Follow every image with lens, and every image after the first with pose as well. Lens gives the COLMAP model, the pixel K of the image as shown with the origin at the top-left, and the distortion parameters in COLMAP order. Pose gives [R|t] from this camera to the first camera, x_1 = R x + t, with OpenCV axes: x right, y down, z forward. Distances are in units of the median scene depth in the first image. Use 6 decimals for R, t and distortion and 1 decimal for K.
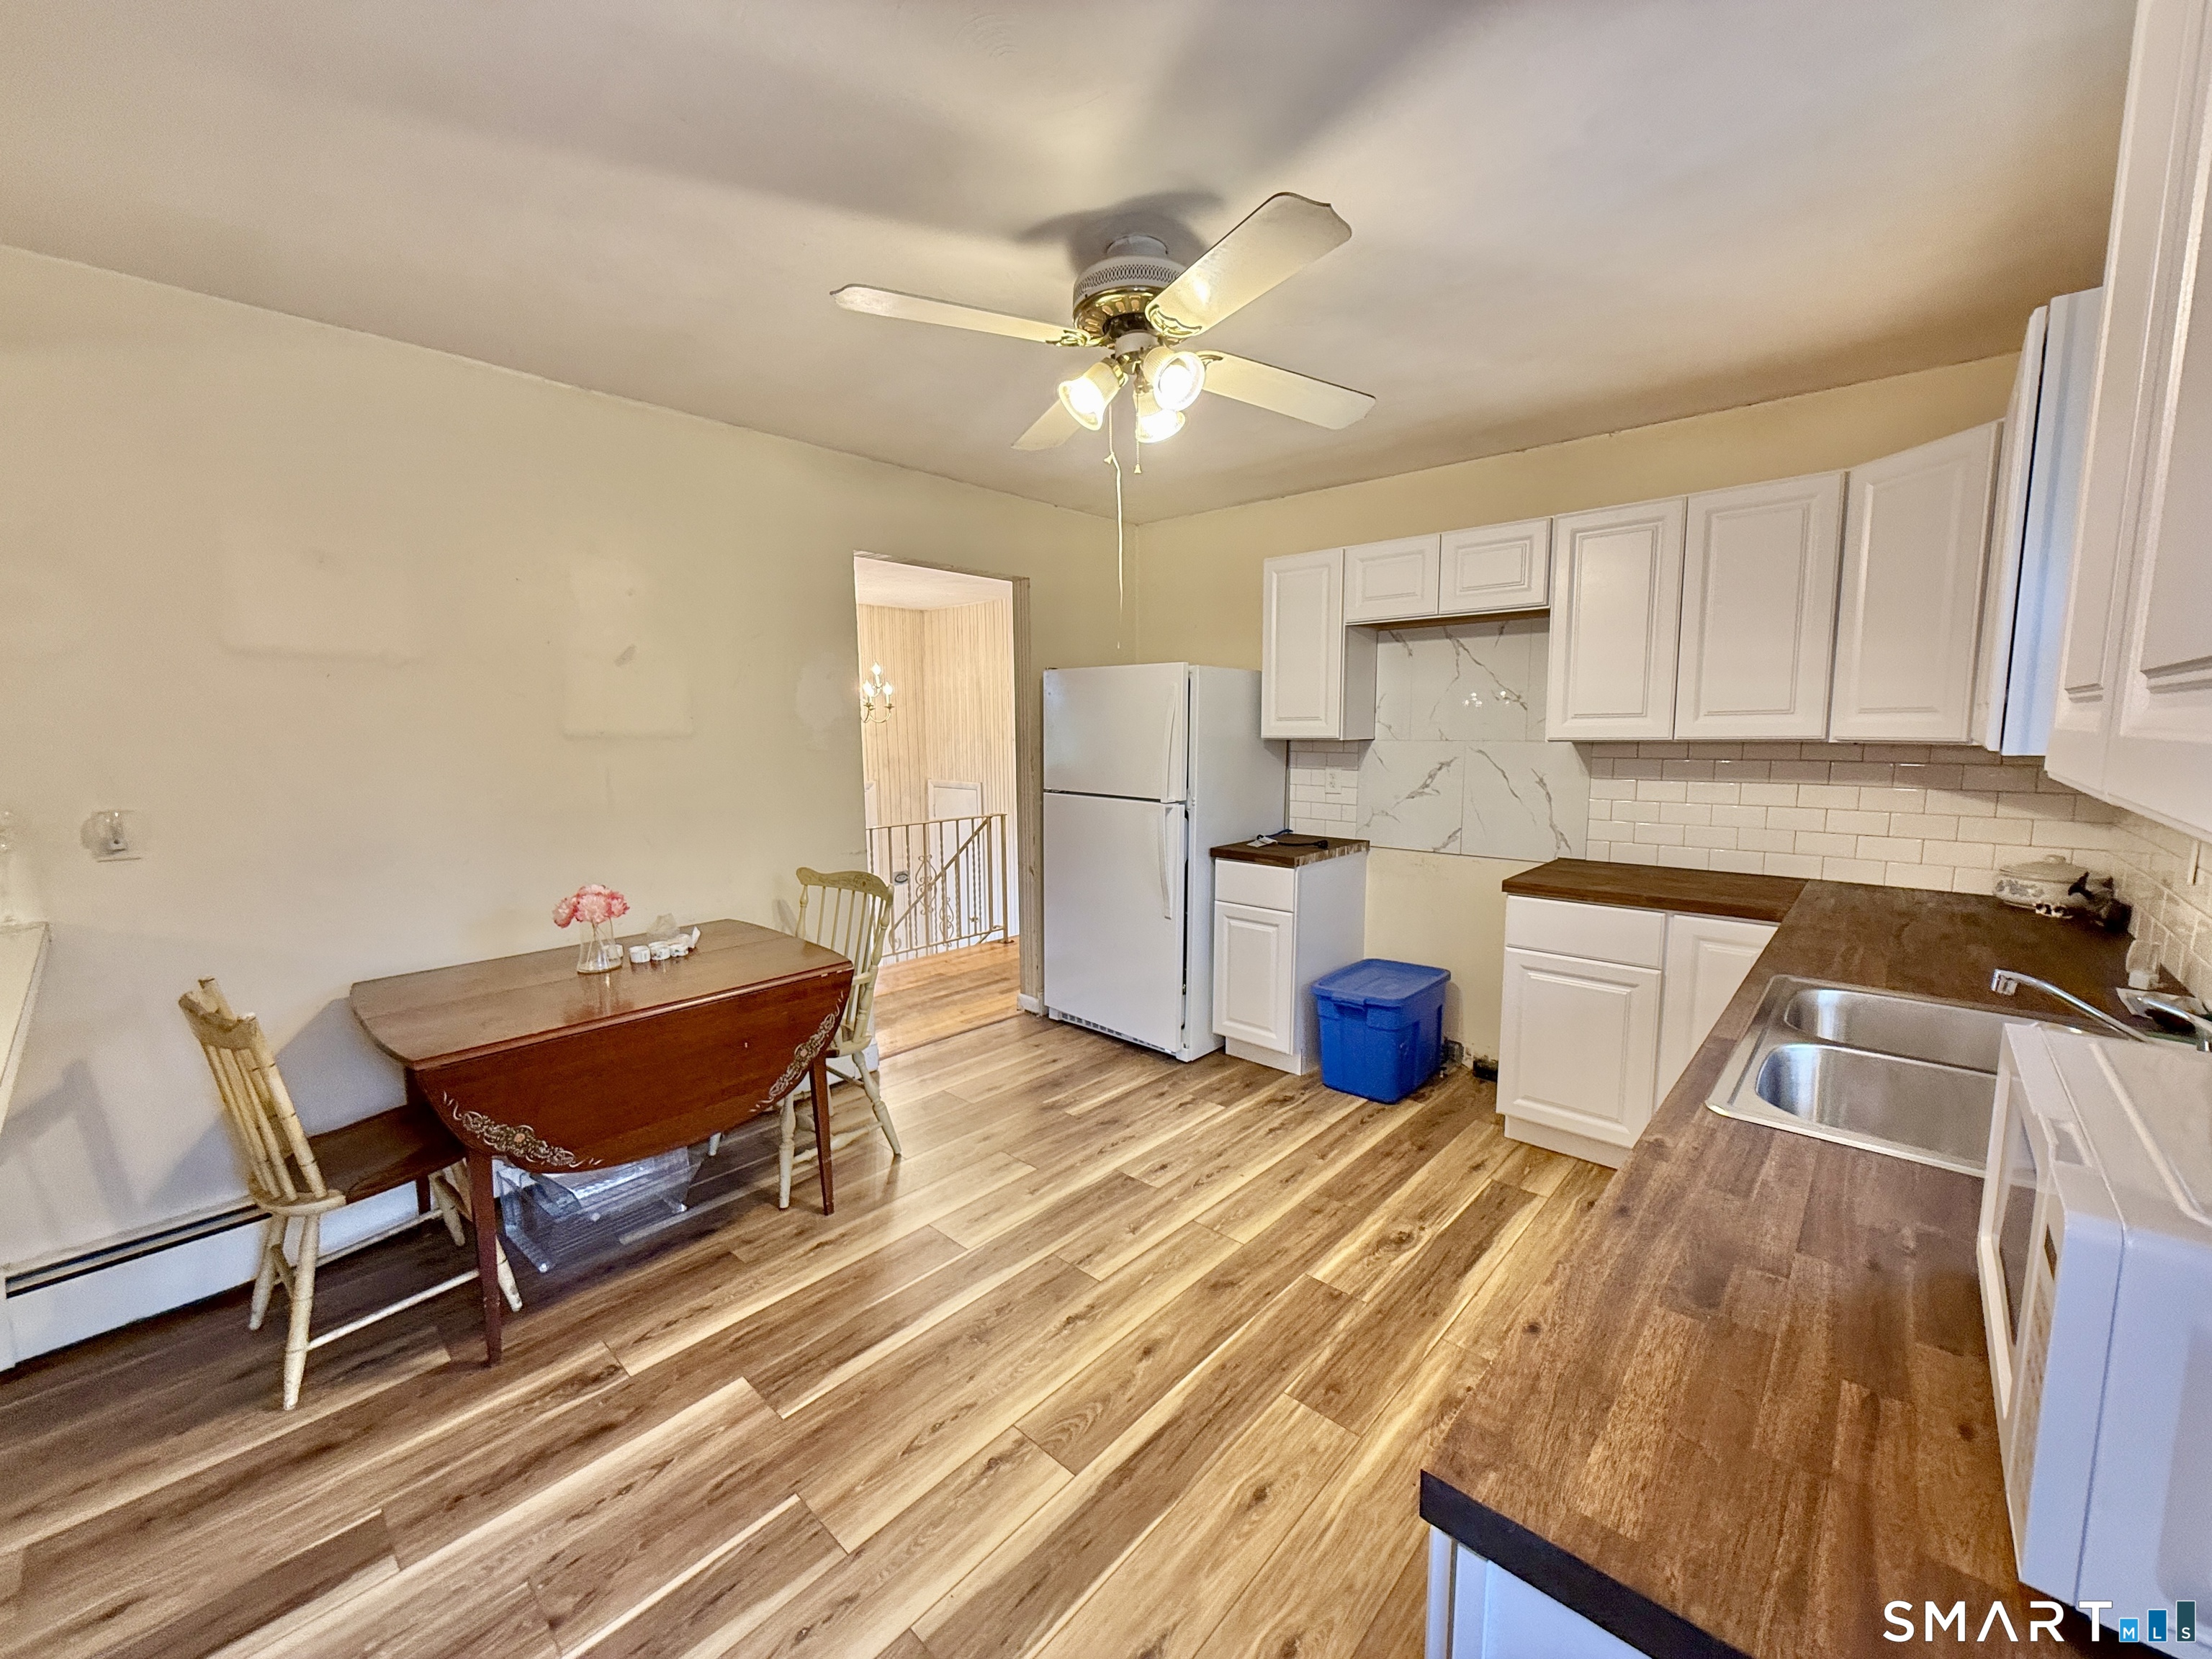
lens RADIAL K [[878.2, 0, 1106.8], [0, 878.2, 834.1], [0, 0, 1]] dist [-0.000304, -0.000684]
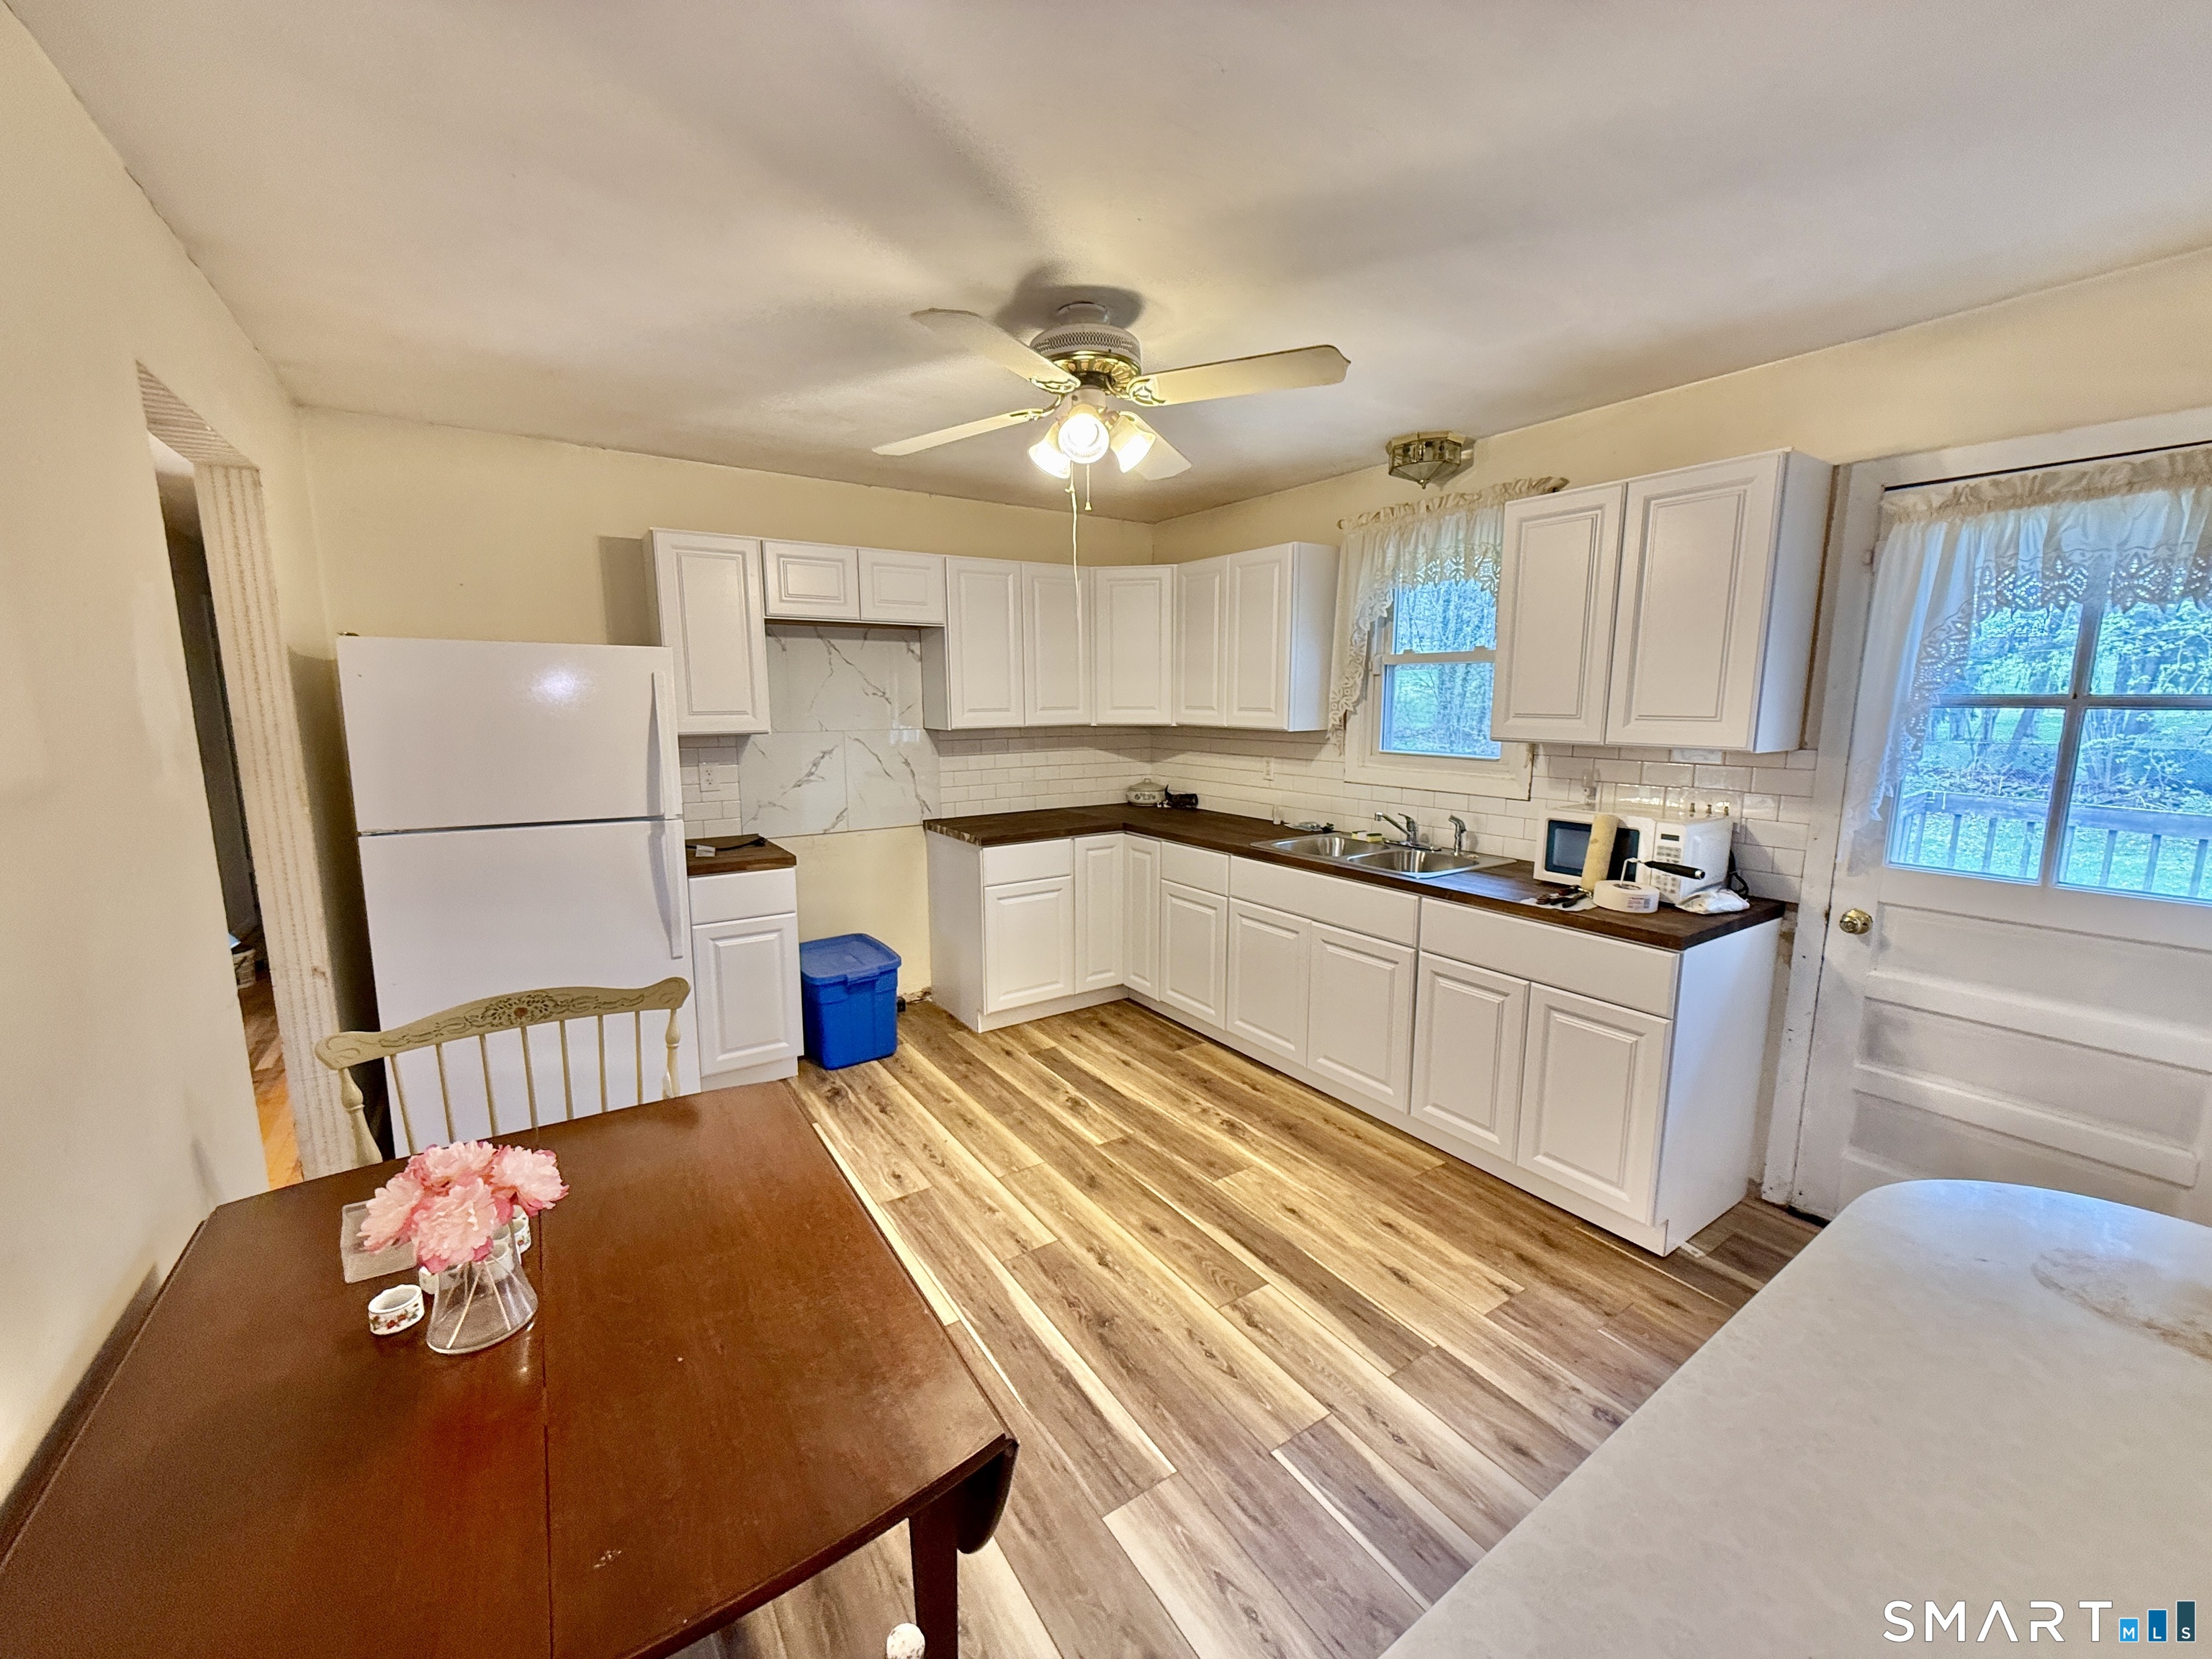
lens RADIAL K [[878.2, 0, 1110.8], [0, 878.2, 833.3], [0, 0, 1]] dist [-0.000304, -0.000684]
pose [[0.233737, -0.145881, 0.961294, -0.842894], [0.118272, 0.985604, 0.120813, -0.098261], [-0.965080, 0.085456, 0.247626, 0.543387]]
